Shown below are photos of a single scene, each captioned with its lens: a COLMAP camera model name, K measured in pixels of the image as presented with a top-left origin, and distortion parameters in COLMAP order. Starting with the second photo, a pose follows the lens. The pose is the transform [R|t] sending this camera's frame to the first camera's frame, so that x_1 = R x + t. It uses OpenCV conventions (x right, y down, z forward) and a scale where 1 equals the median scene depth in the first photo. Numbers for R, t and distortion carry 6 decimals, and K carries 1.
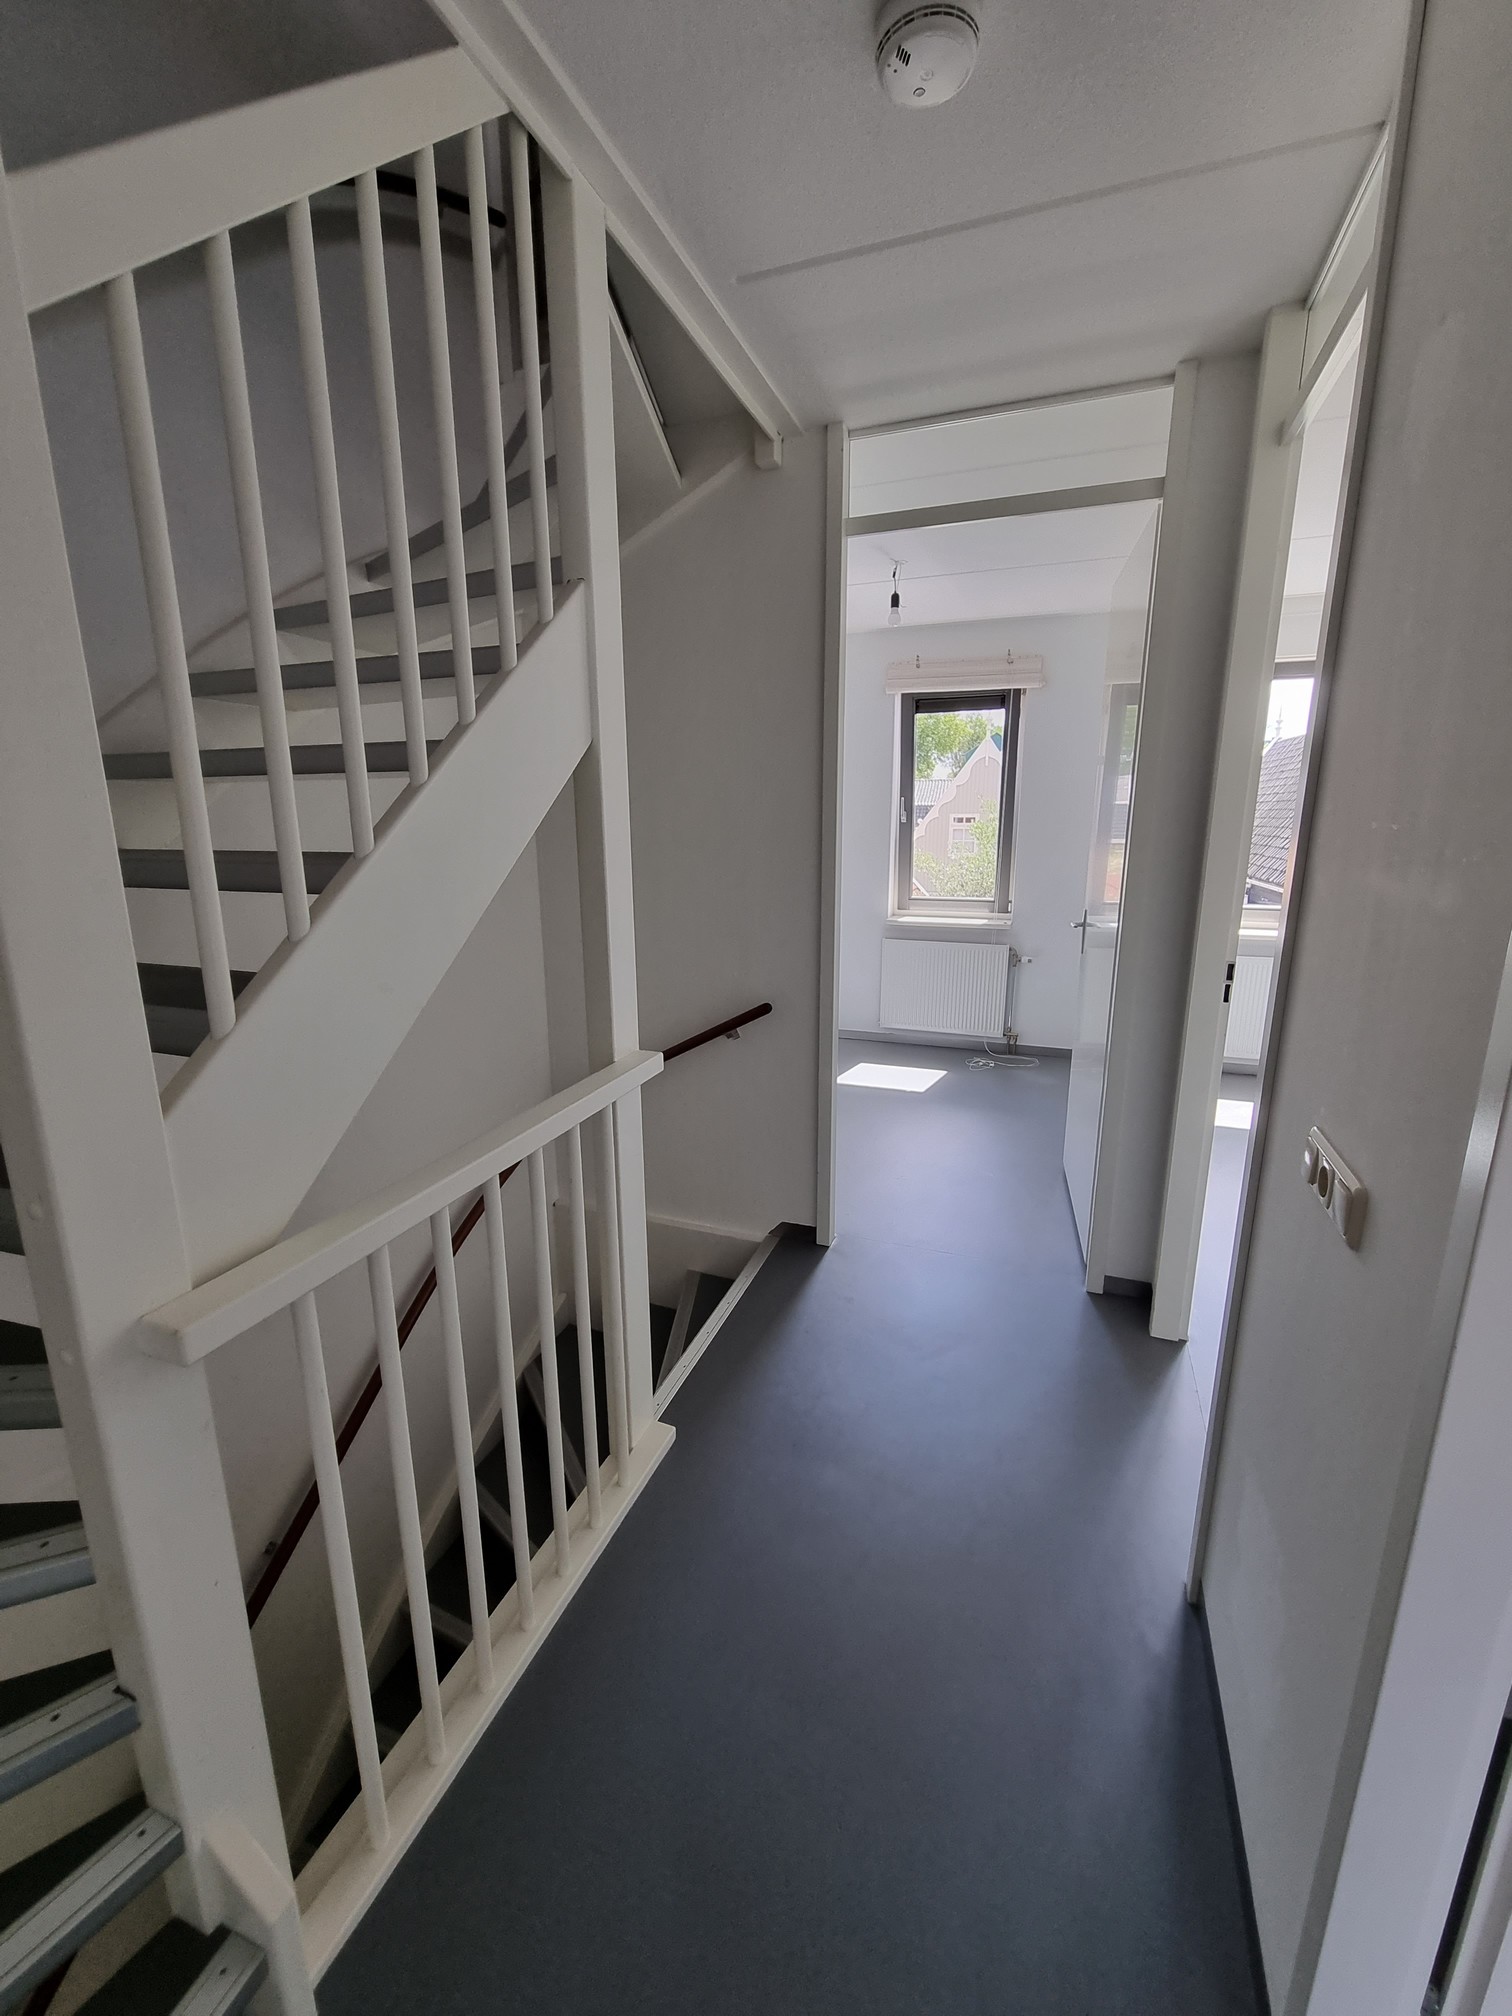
lens RADIAL K [[876.8, 0, 741.8], [0, 876.8, 999.6], [0, 0, 1]] dist [-0.000736, -0.000043]
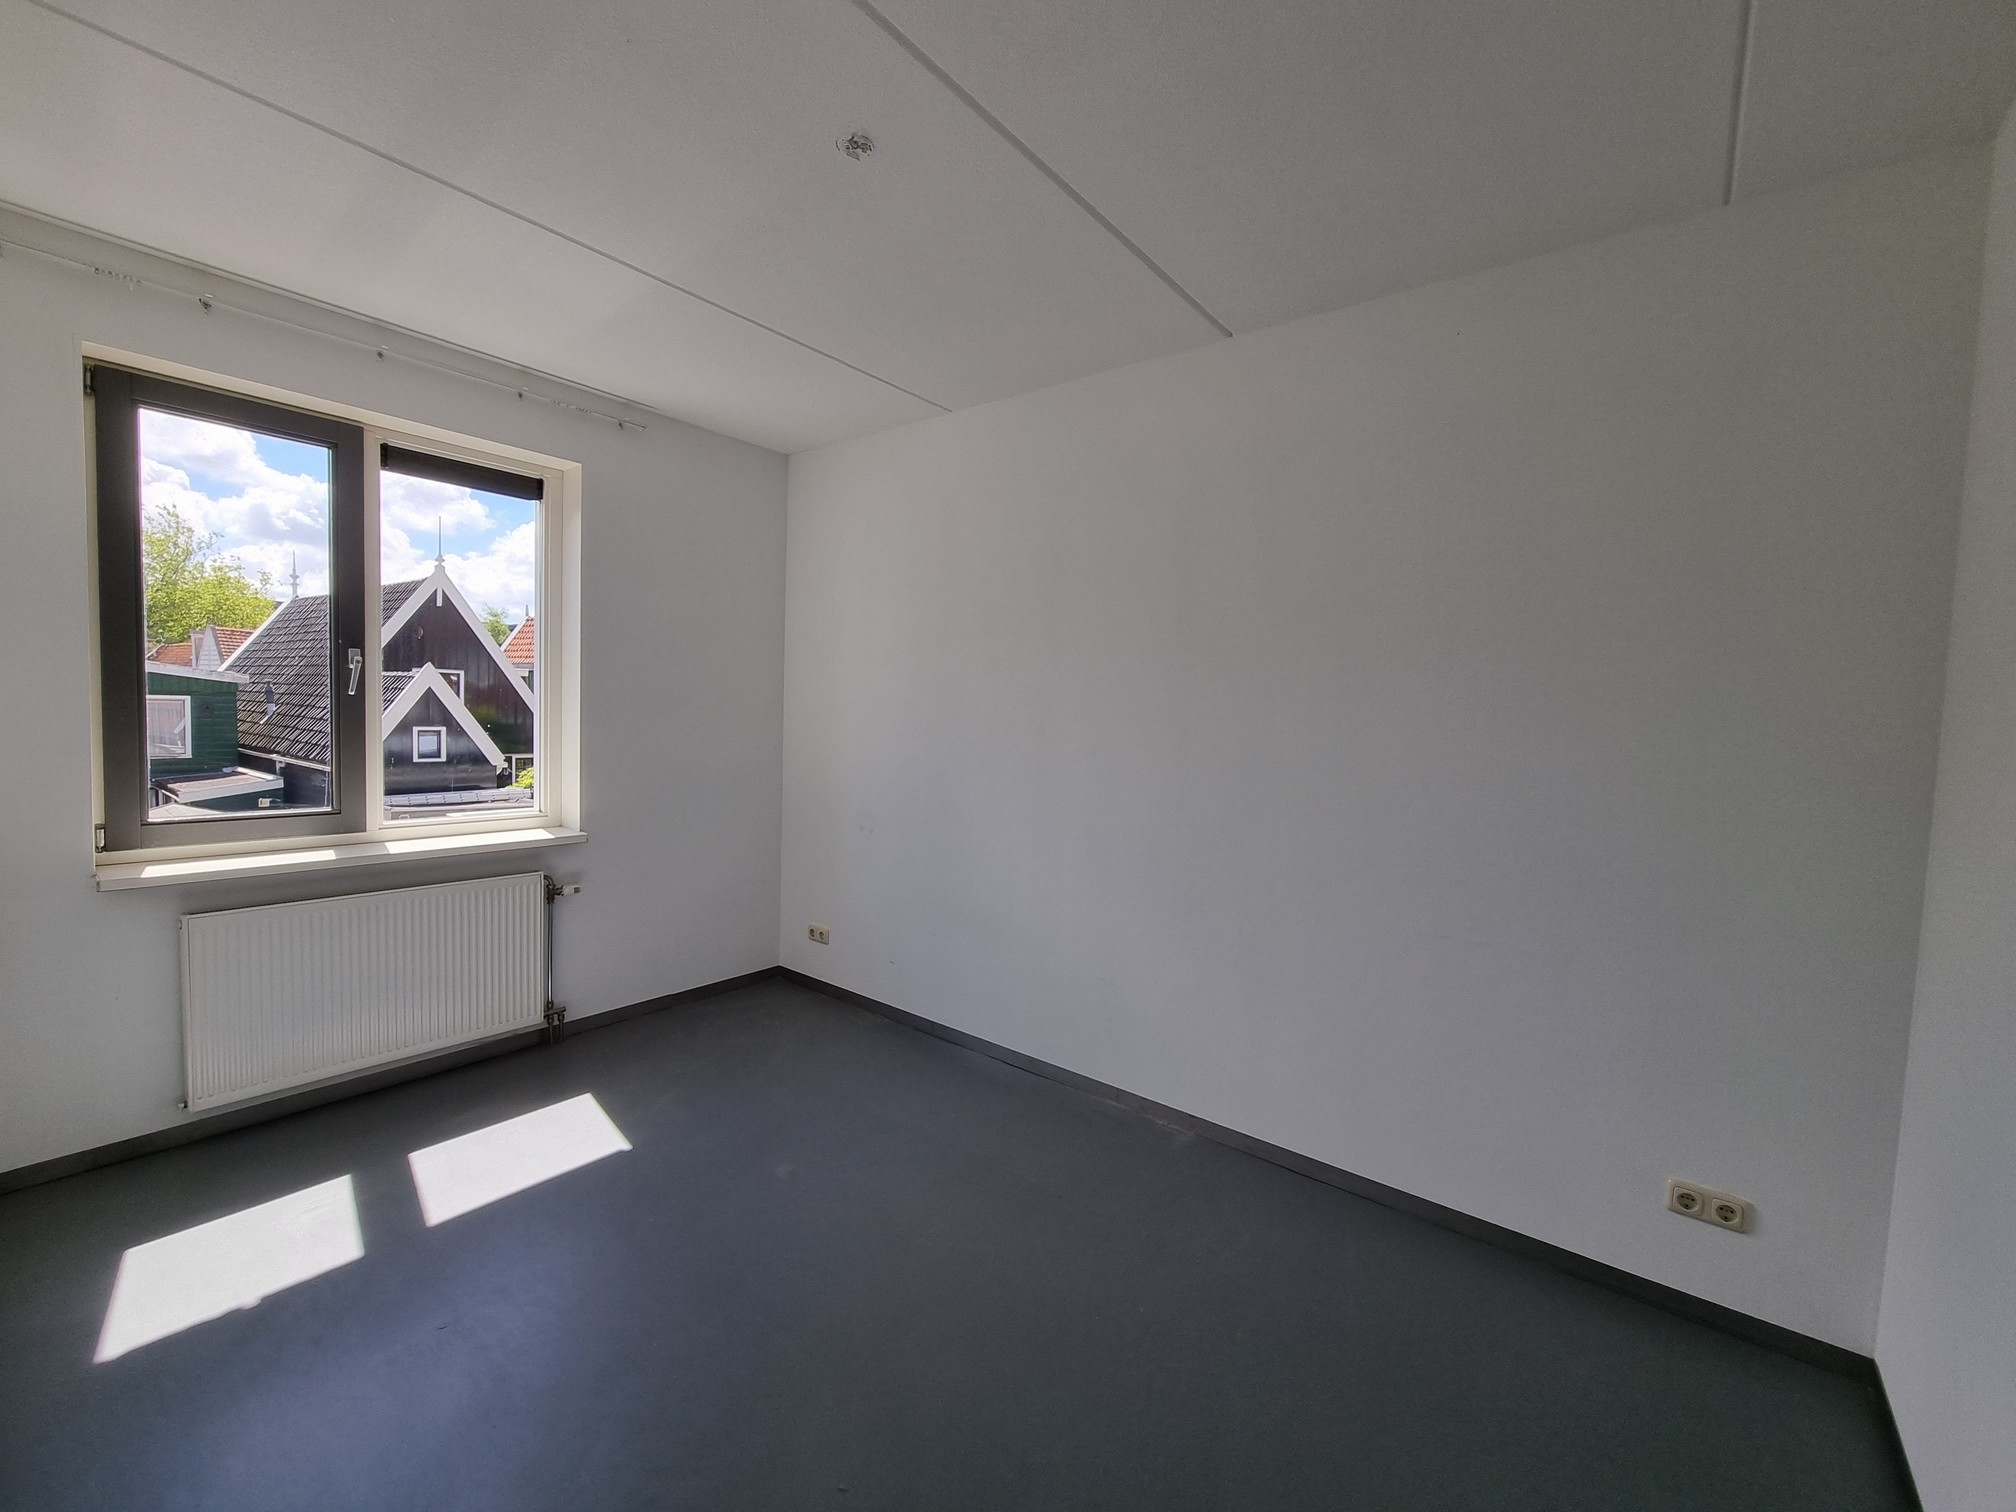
lens RADIAL K [[876.8, 0, 993.3], [0, 876.8, 762.8], [0, 0, 1]] dist [-0.000736, -0.000043]
pose [[0.251963, -0.029484, 0.967288, -0.214383], [0.148412, 0.988889, -0.008516, -0.083279], [-0.956289, 0.145703, 0.253539, 0.503975]]
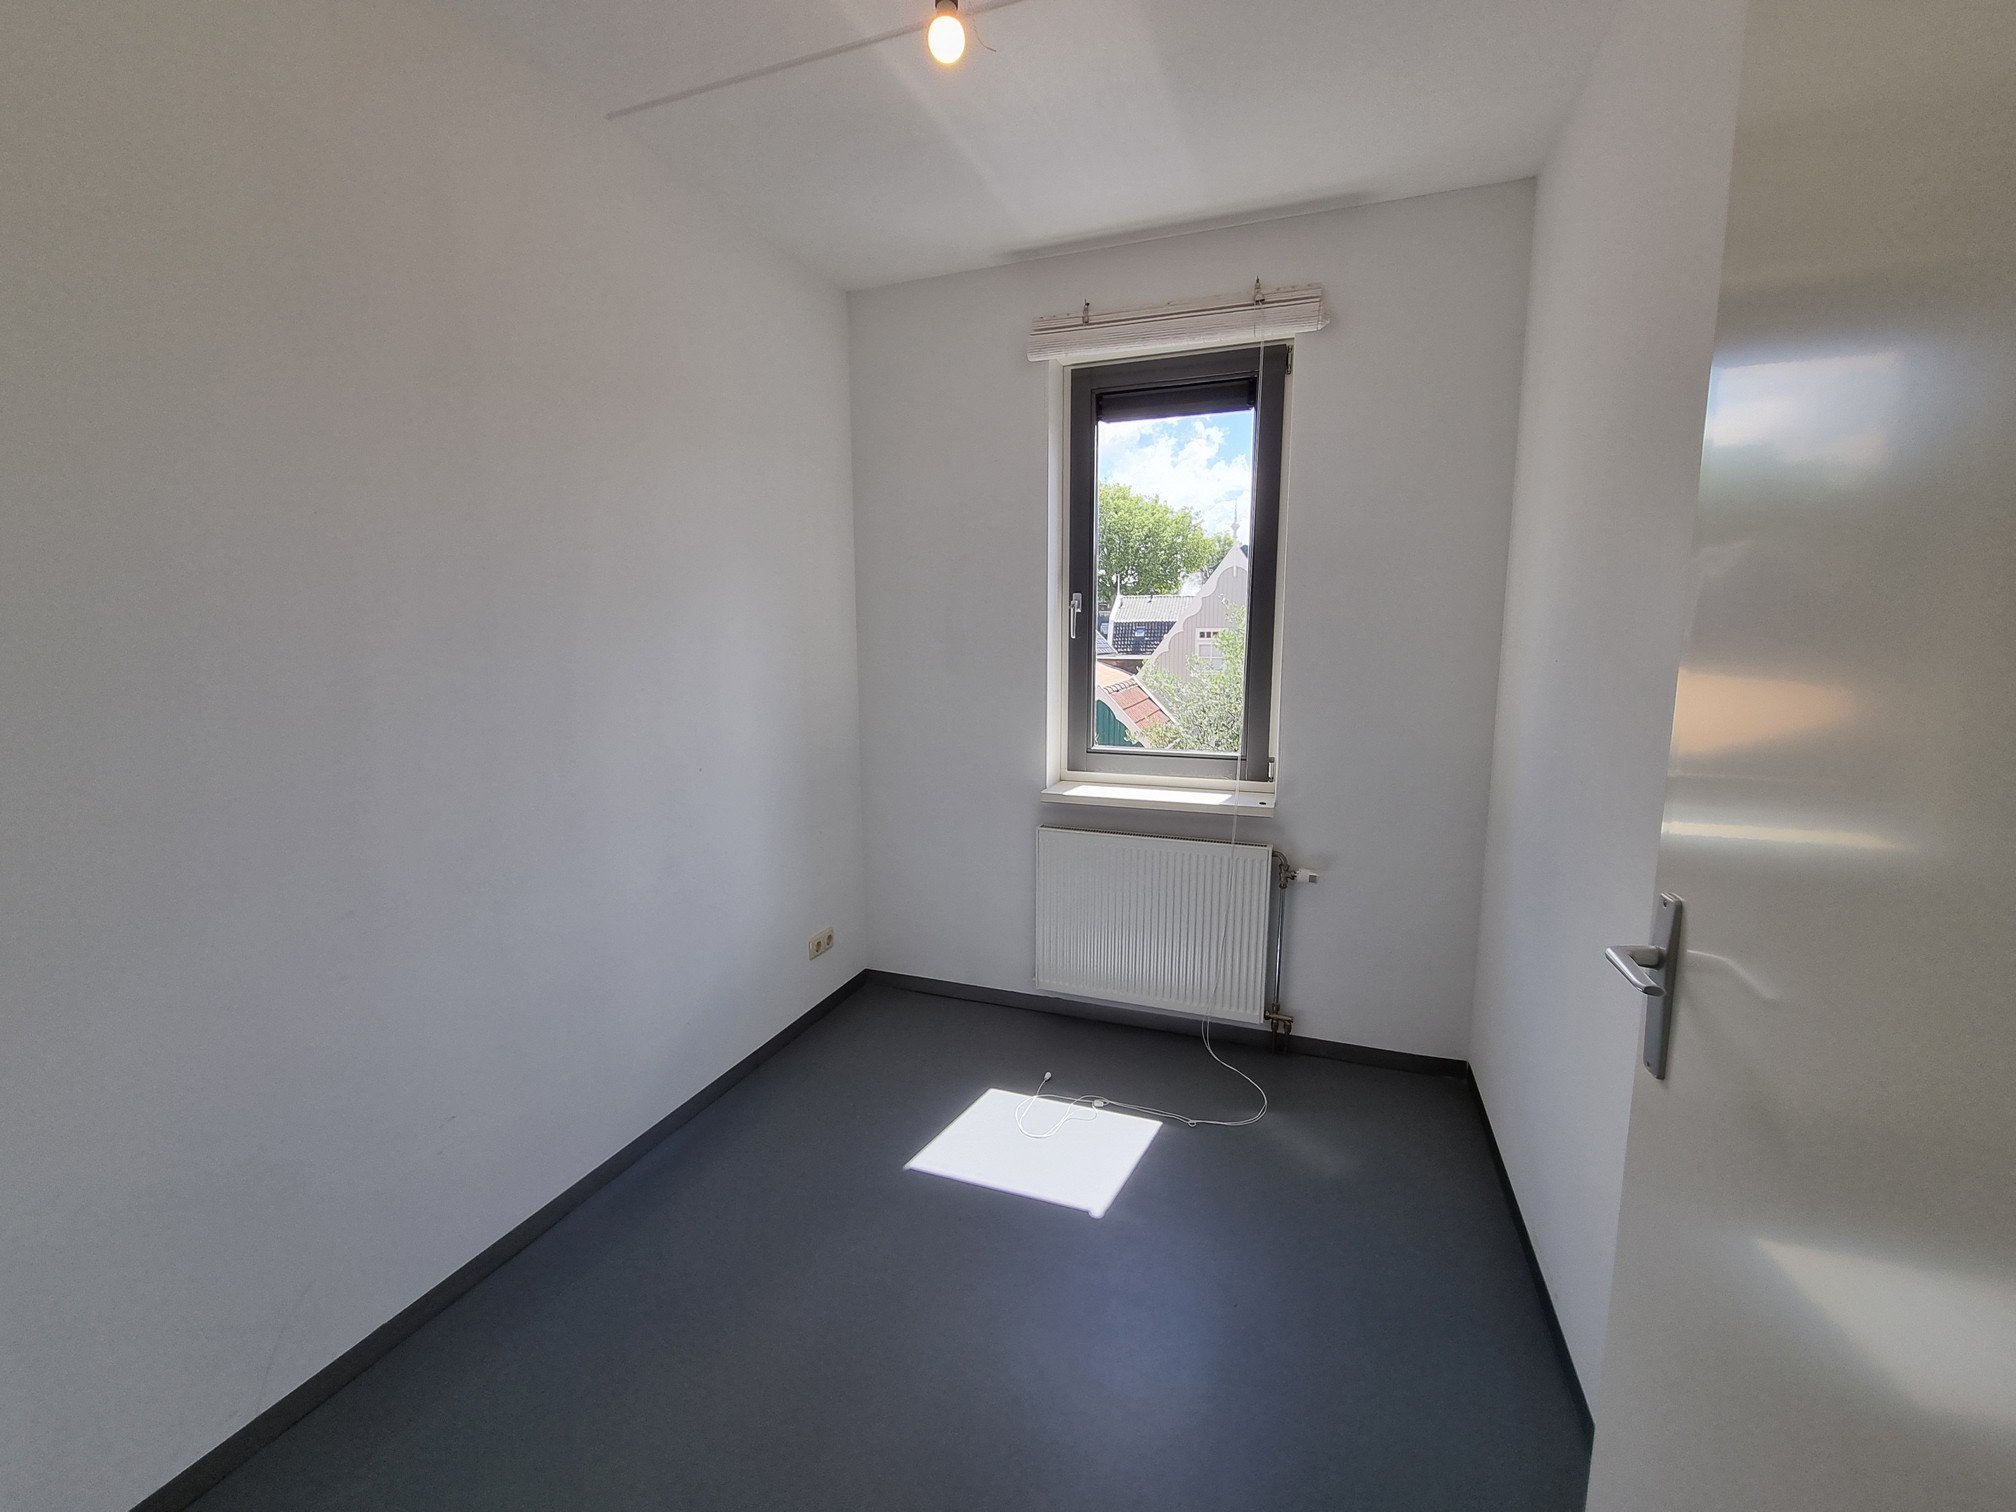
lens RADIAL K [[876.8, 0, 1009.7], [0, 876.8, 756.0], [0, 0, 1]] dist [-0.000736, -0.000043]
pose [[0.999833, 0.005923, 0.017268, 0.136171], [-0.004745, 0.997712, -0.067447, -0.077195], [-0.017628, 0.067354, 0.997573, 0.467277]]
